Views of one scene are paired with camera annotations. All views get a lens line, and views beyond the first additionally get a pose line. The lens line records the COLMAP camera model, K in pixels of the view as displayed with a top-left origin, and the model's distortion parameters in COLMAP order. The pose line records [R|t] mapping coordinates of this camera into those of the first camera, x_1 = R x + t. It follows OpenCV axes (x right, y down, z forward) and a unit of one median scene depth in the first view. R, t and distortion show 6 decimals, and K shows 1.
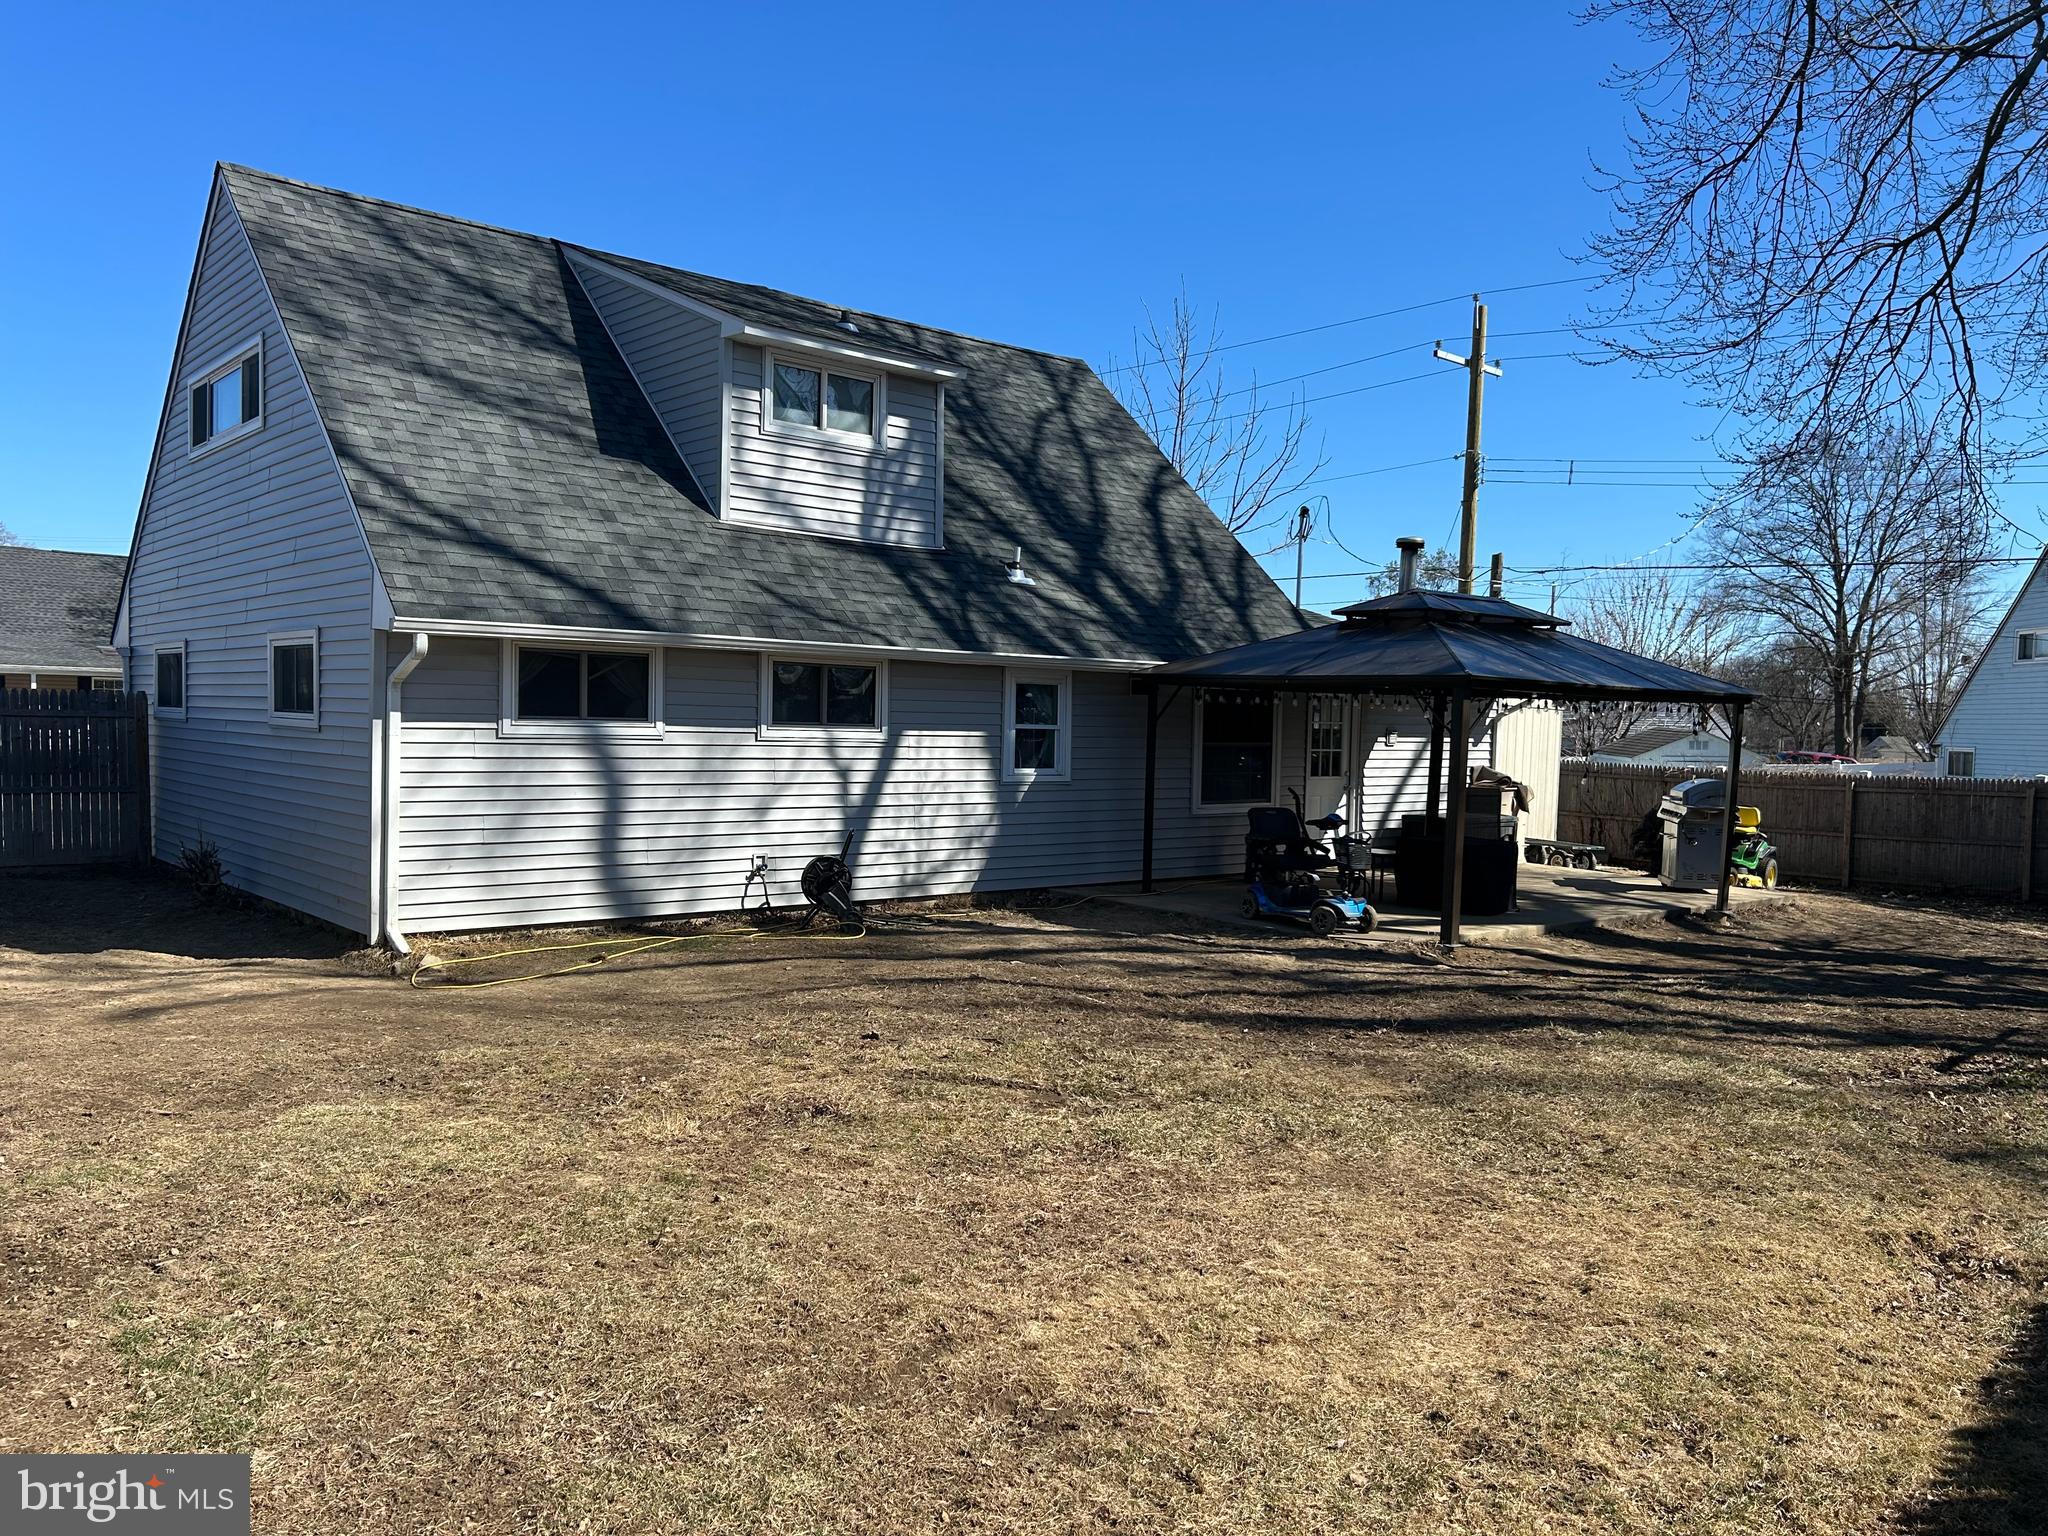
lens RADIAL K [[1537.1, 0, 1016.3], [0, 1537.1, 793.8], [0, 0, 1]] dist [0.068035, -0.073381]
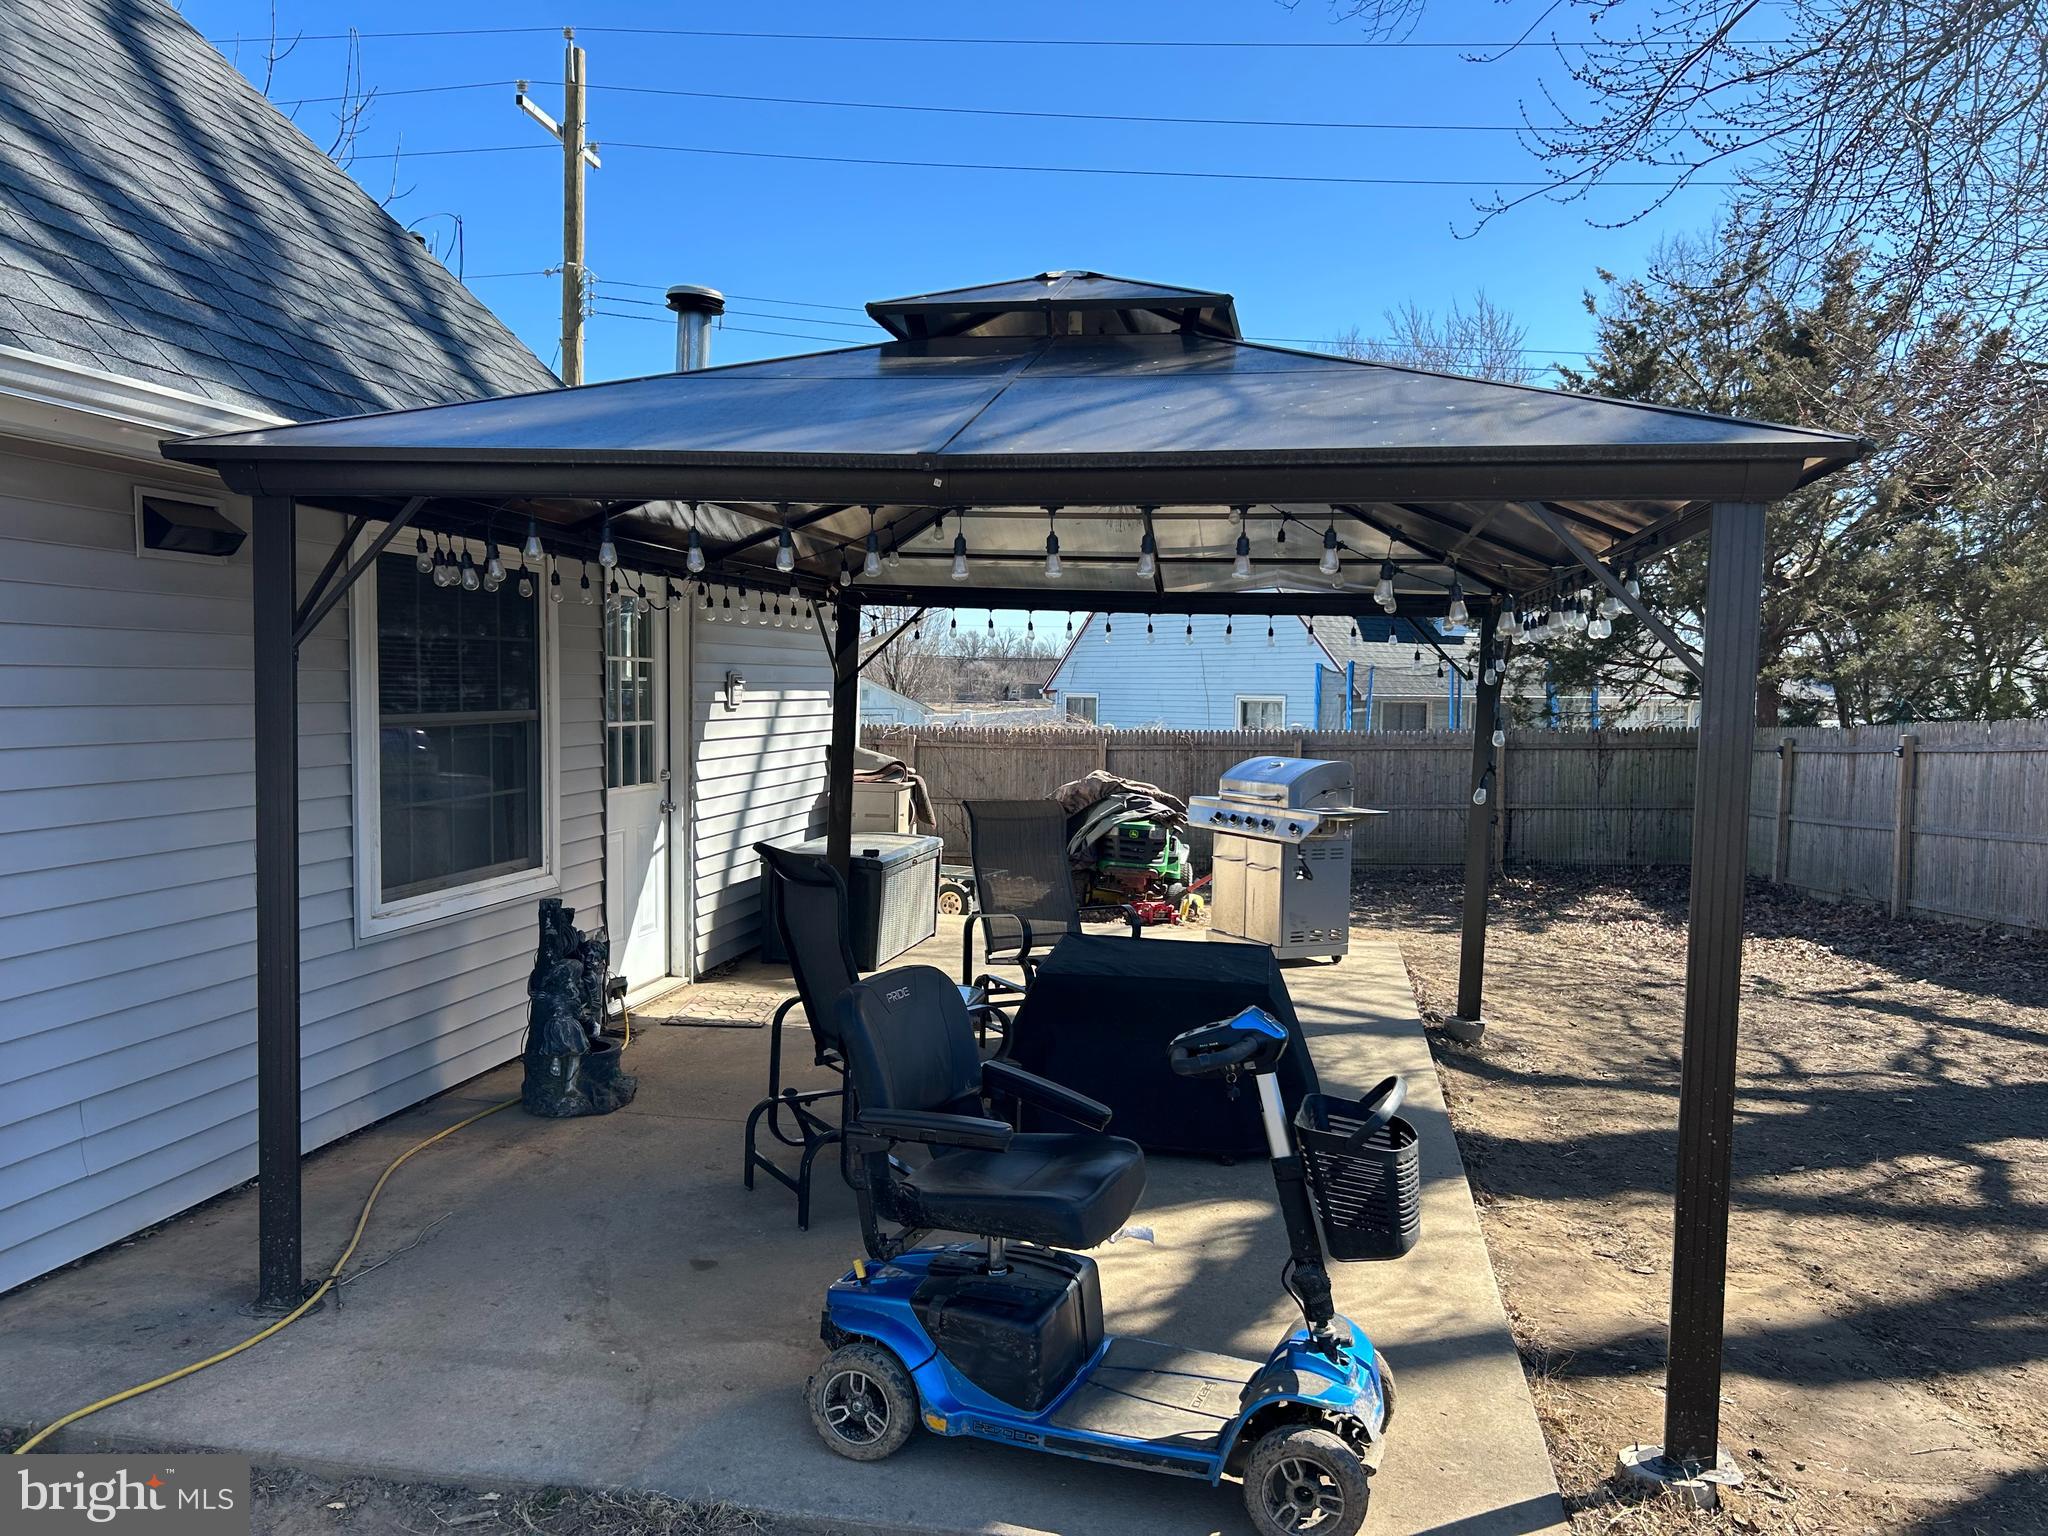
lens RADIAL K [[1537.1, 0, 1035.3], [0, 1537.1, 772.2], [0, 0, 1]] dist [0.068035, -0.073381]
pose [[0.774338, -0.047411, 0.630993, 0.023921], [0.033704, 0.998864, 0.033691, -0.035452], [-0.631874, -0.004821, 0.775056, 0.827764]]
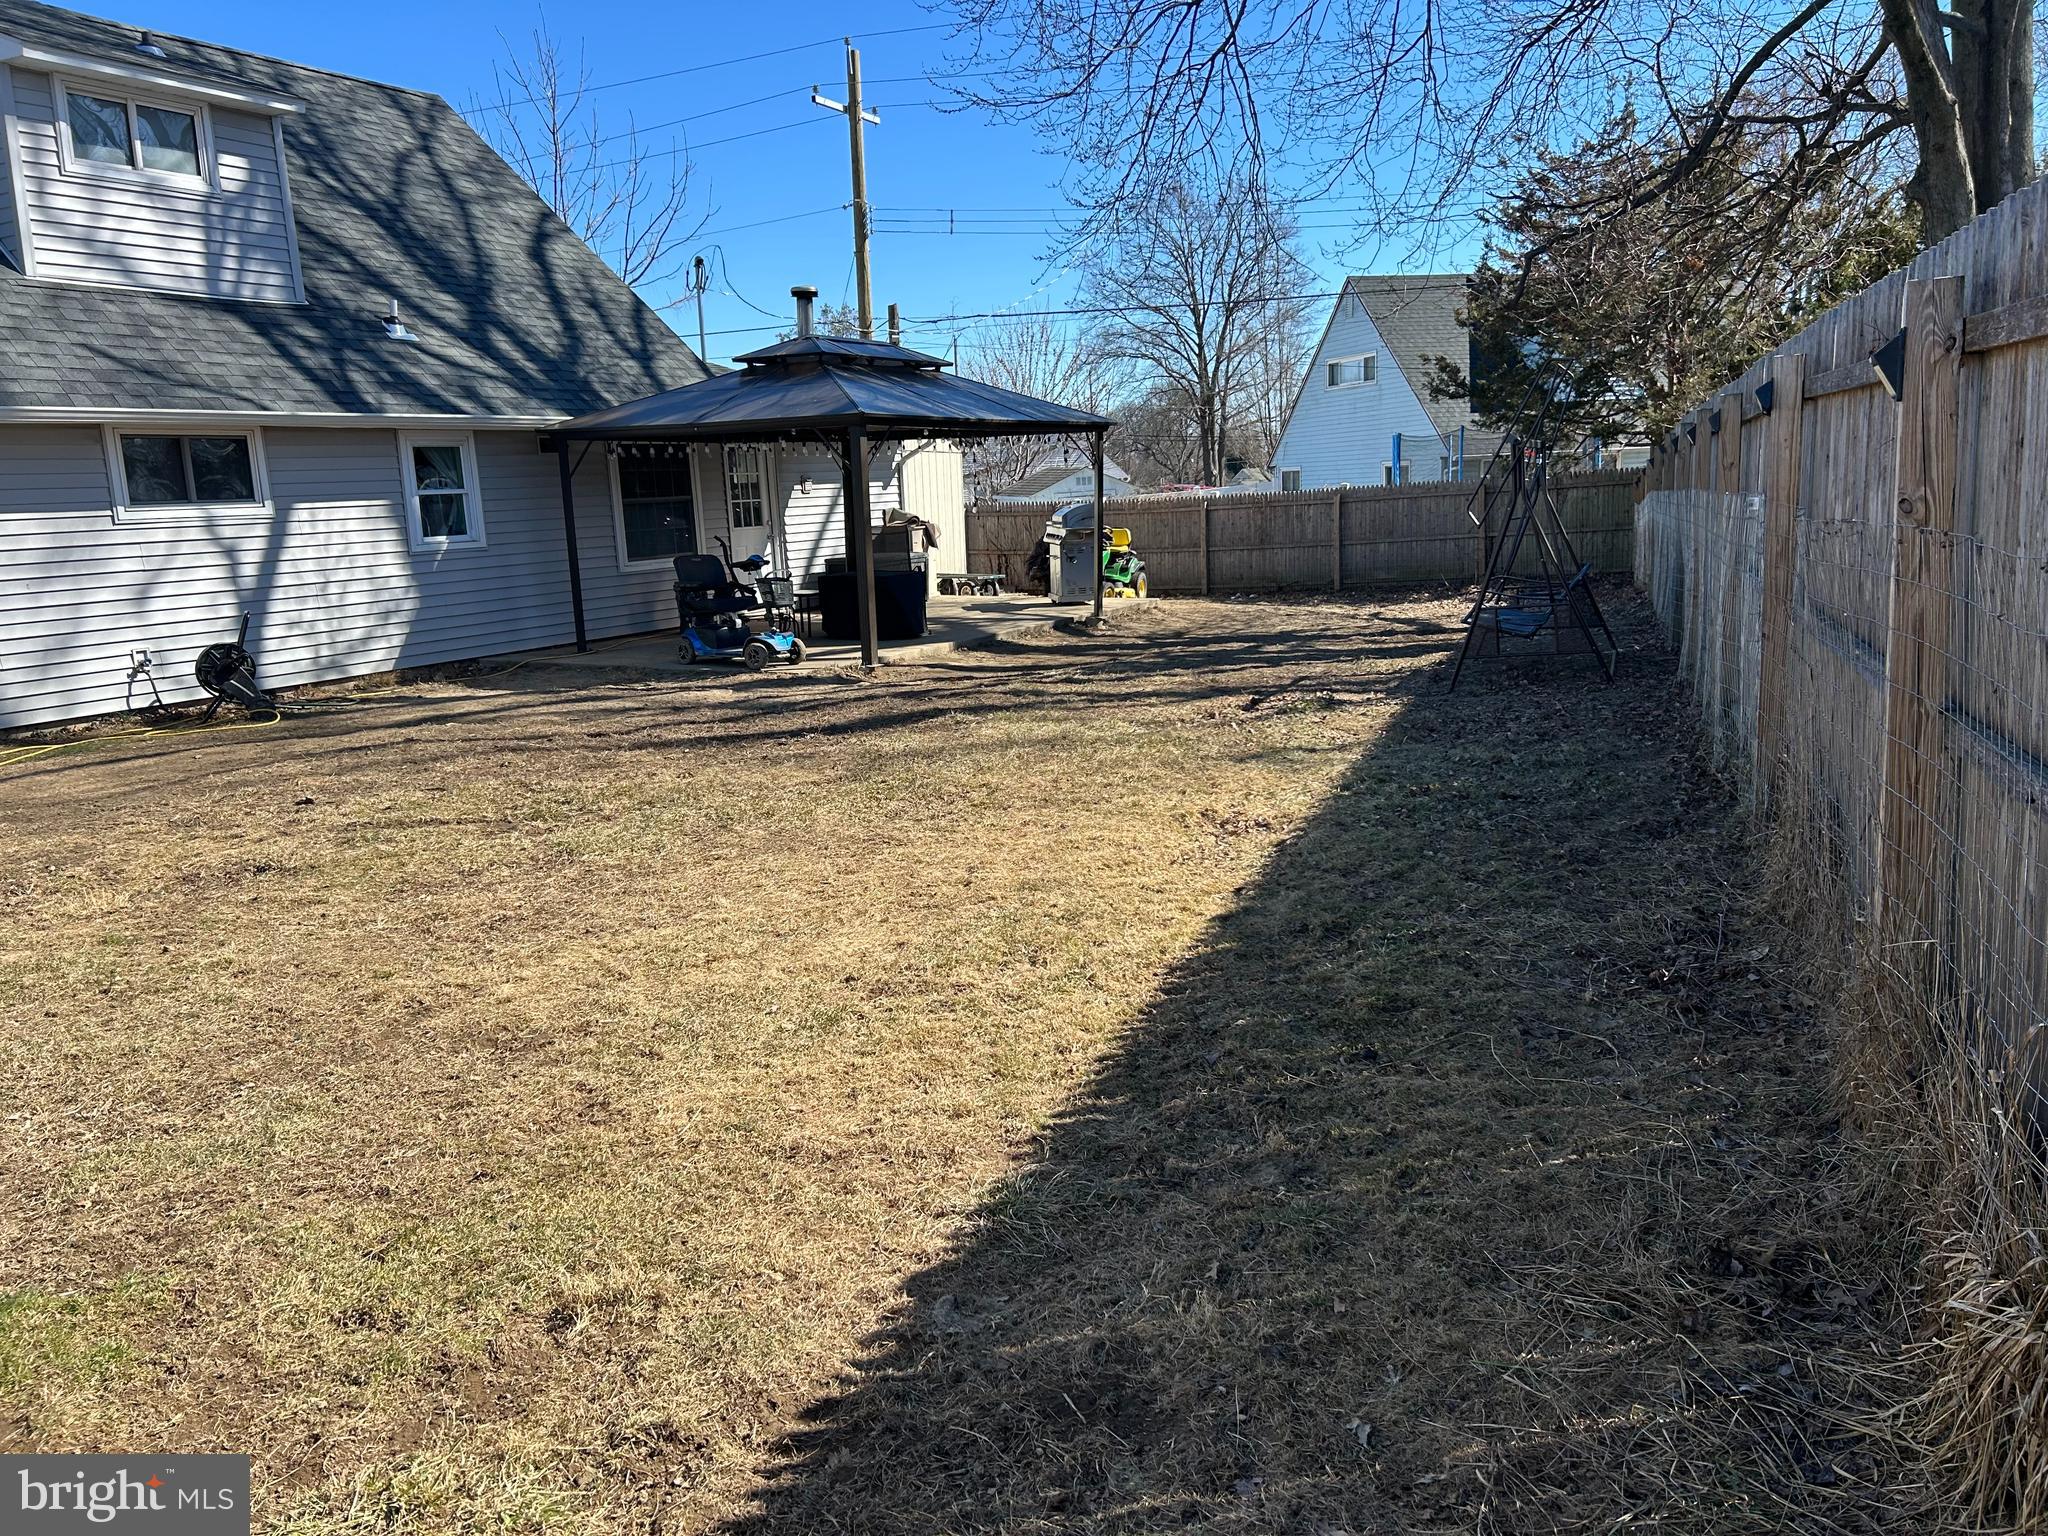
lens RADIAL K [[1537.1, 0, 1005.5], [0, 1537.1, 755.2], [0, 0, 1]] dist [0.068035, -0.073381]
pose [[0.934839, -0.125184, 0.332272, -0.000876], [0.083266, 0.986985, 0.137579, 0.016703], [-0.345170, -0.100947, 0.933096, -0.052565]]
